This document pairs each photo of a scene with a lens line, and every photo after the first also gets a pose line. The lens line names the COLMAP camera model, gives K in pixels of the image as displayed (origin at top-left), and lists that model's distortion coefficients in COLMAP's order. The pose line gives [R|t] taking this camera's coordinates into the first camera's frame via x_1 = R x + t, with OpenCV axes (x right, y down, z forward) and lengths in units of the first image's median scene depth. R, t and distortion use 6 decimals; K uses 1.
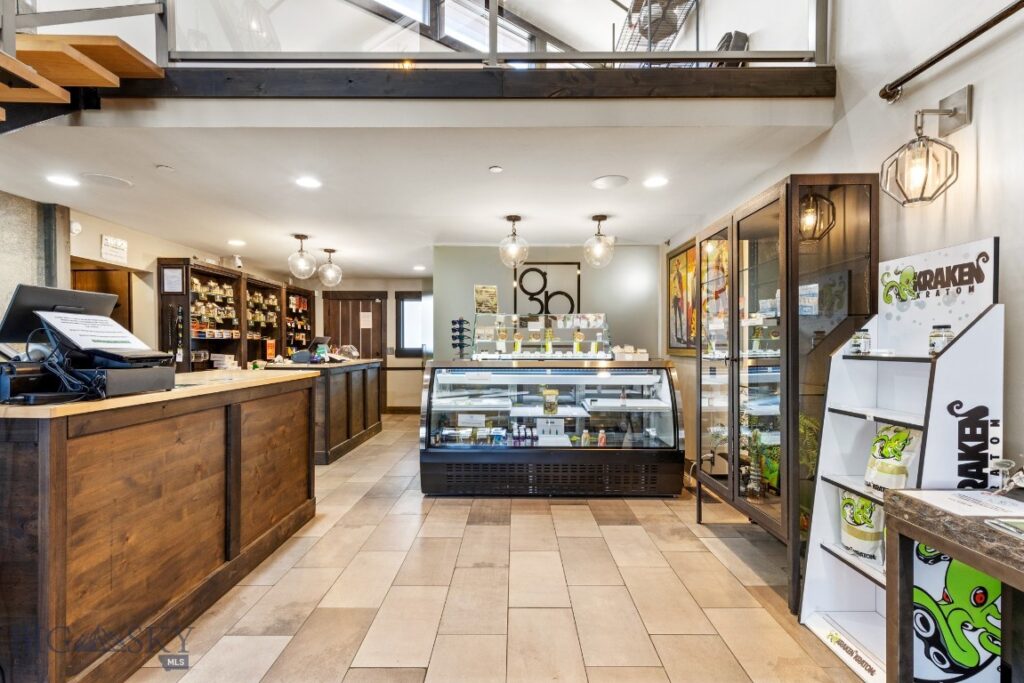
lens RADIAL K [[461.8, 0, 511.7], [0, 461.8, 352.2], [0, 0, 1]] dist [0.004462, 0.000344]
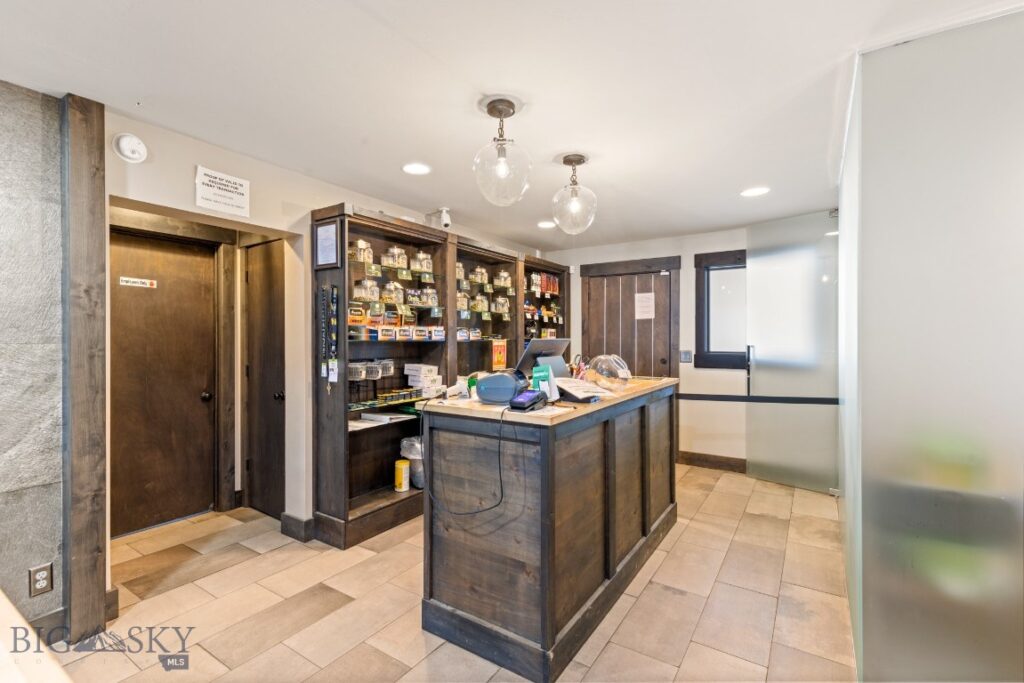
lens RADIAL K [[461.8, 0, 513.4], [0, 461.8, 339.6], [0, 0, 1]] dist [0.004462, 0.000344]
pose [[0.838595, 0.000975, -0.544754, -0.176448], [-0.006750, 0.999940, -0.008602, -0.025544], [0.544713, 0.010891, 0.838552, 0.541819]]
